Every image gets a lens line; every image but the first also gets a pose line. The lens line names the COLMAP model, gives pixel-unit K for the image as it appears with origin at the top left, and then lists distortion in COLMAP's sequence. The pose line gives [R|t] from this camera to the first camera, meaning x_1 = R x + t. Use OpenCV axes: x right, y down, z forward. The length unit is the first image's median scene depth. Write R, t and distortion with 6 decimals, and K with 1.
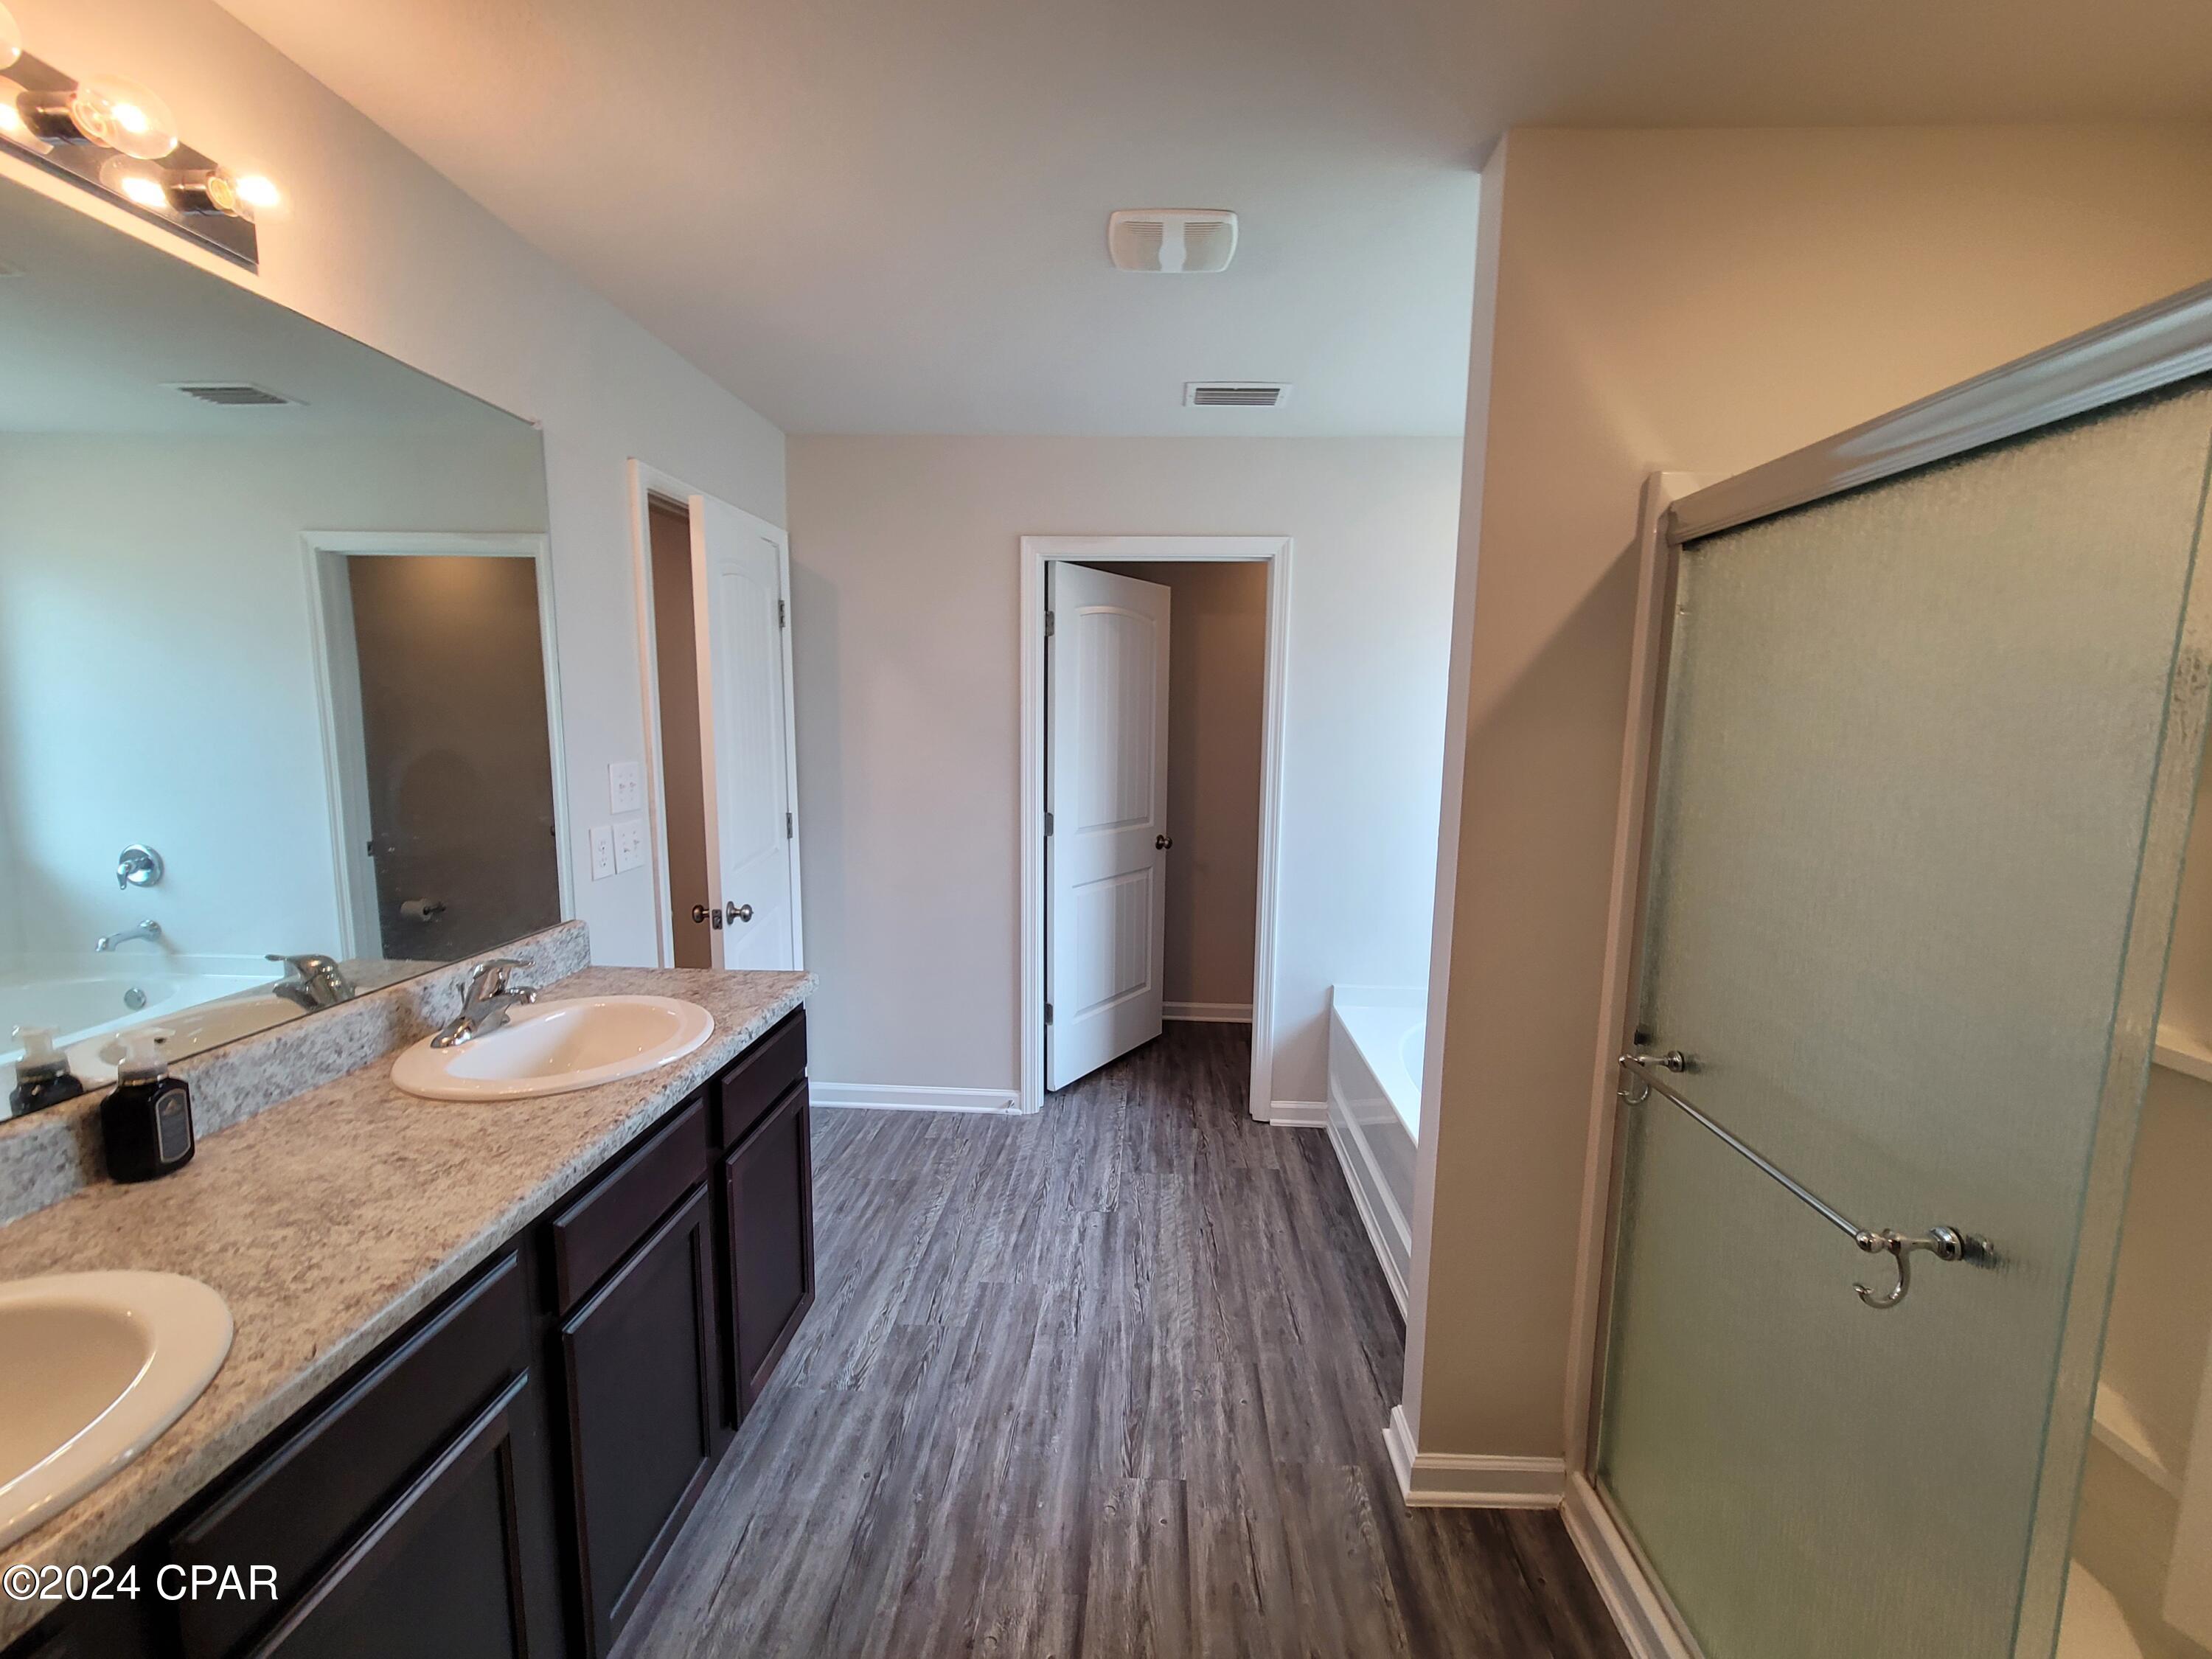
lens RADIAL K [[912.0, 0, 1117.1], [0, 912.0, 831.0], [0, 0, 1]] dist [-0.003889, 0.003105]
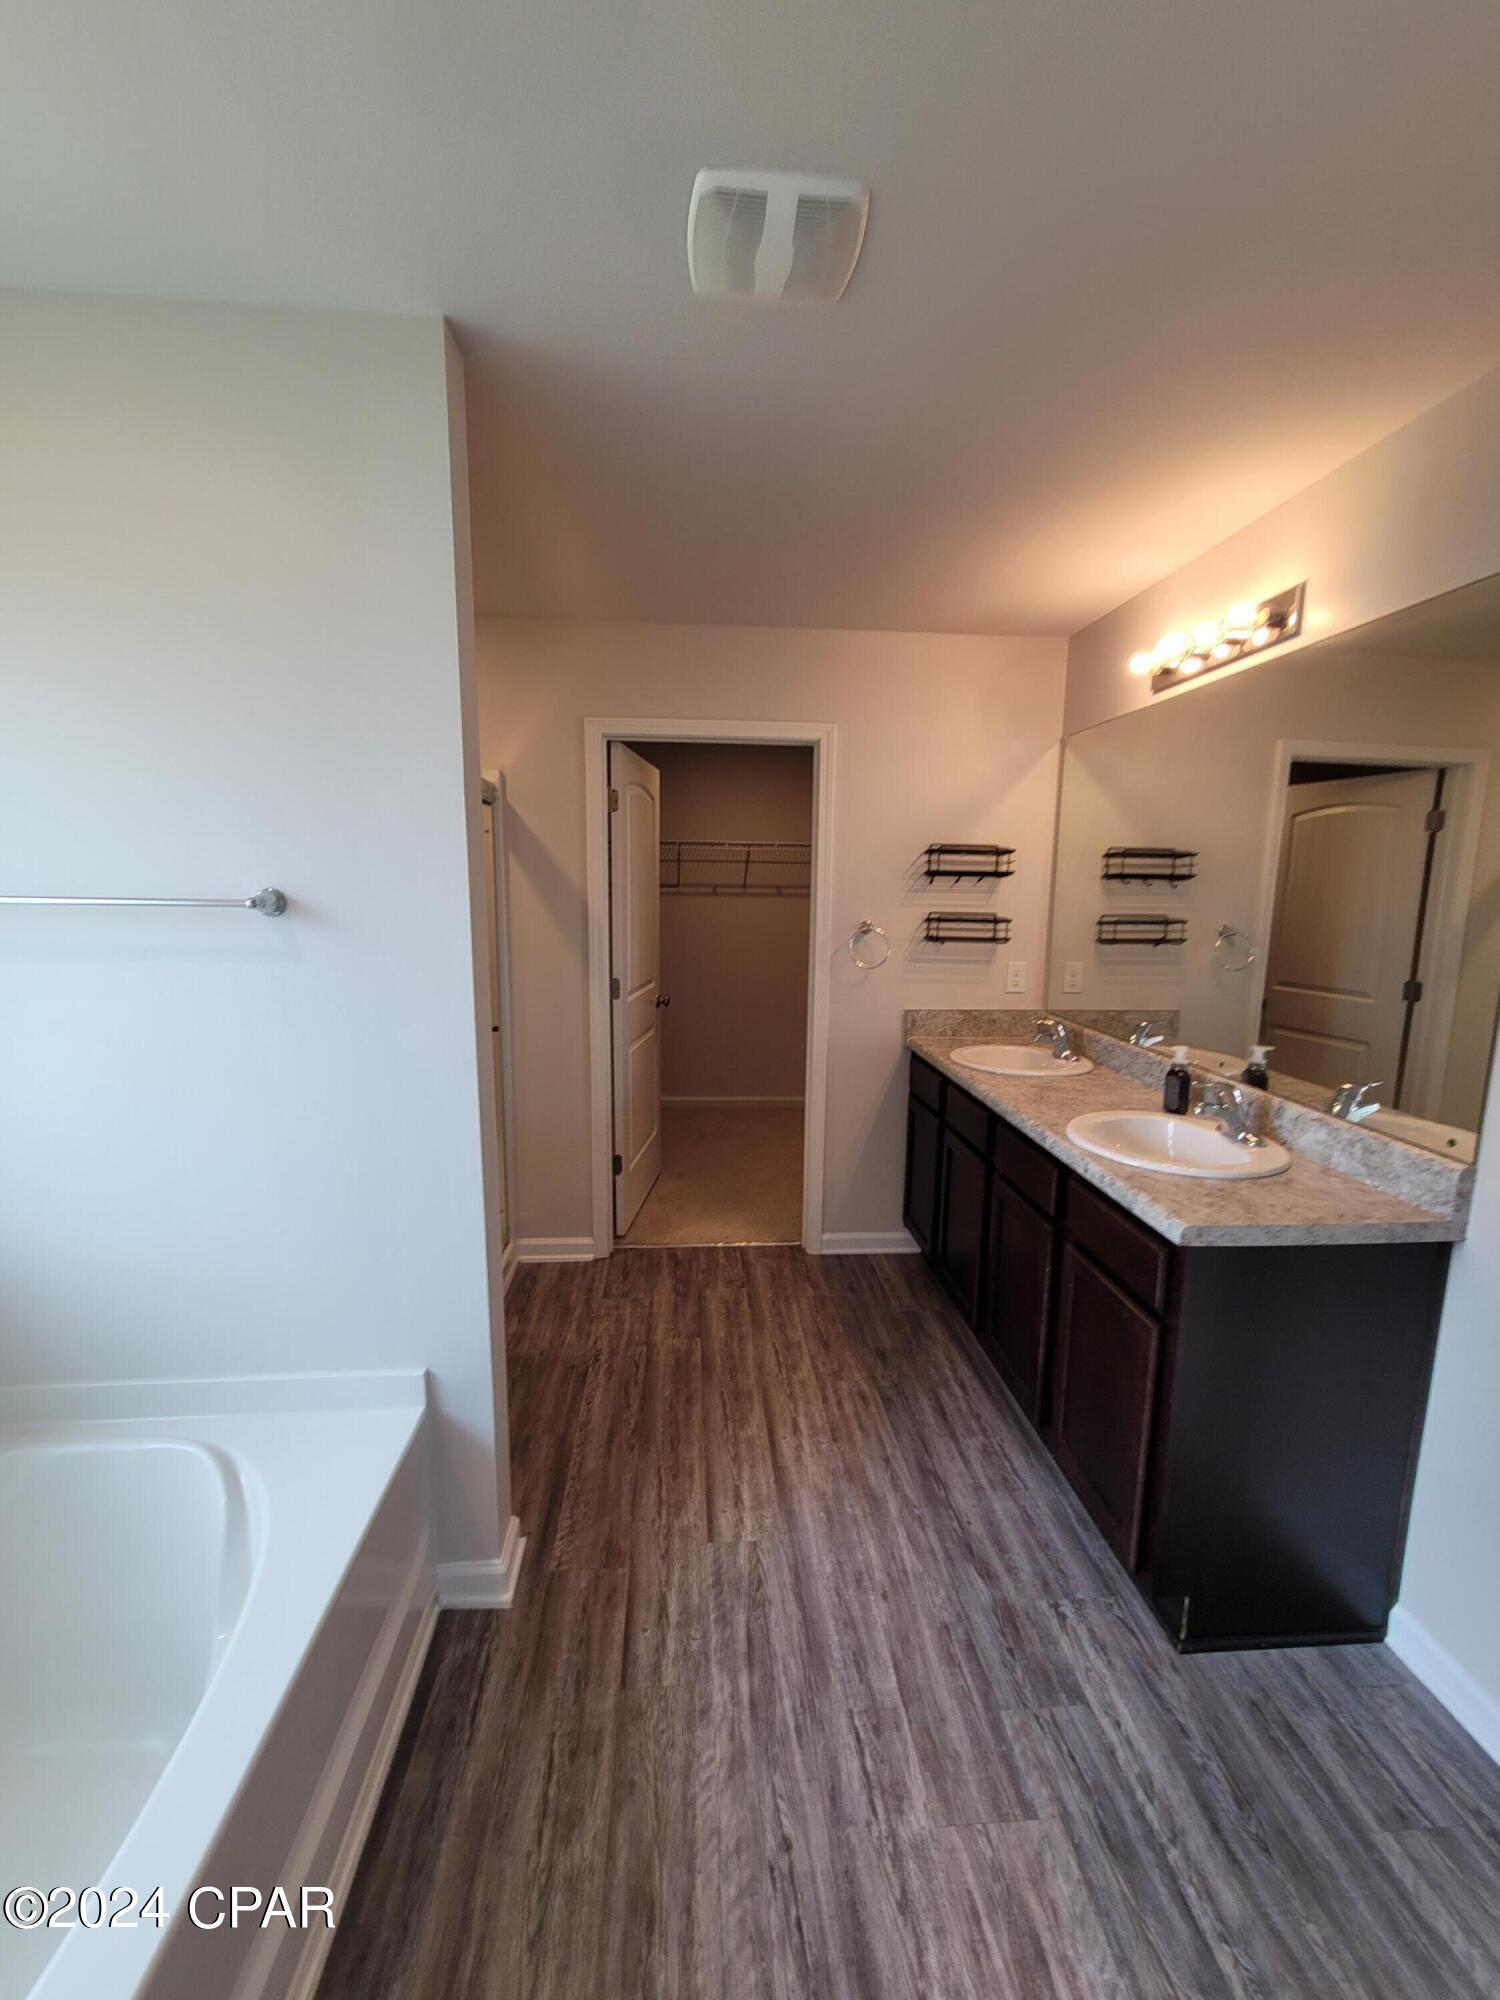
lens RADIAL K [[824.6, 0, 747.0], [0, 824.6, 1015.2], [0, 0, 1]] dist [-0.003889, 0.003105]
pose [[-0.992512, -0.009182, -0.121798, 0.149789], [-0.043351, 0.958732, 0.280985, -0.223973], [0.114192, 0.284162, -0.951952, 1.694218]]
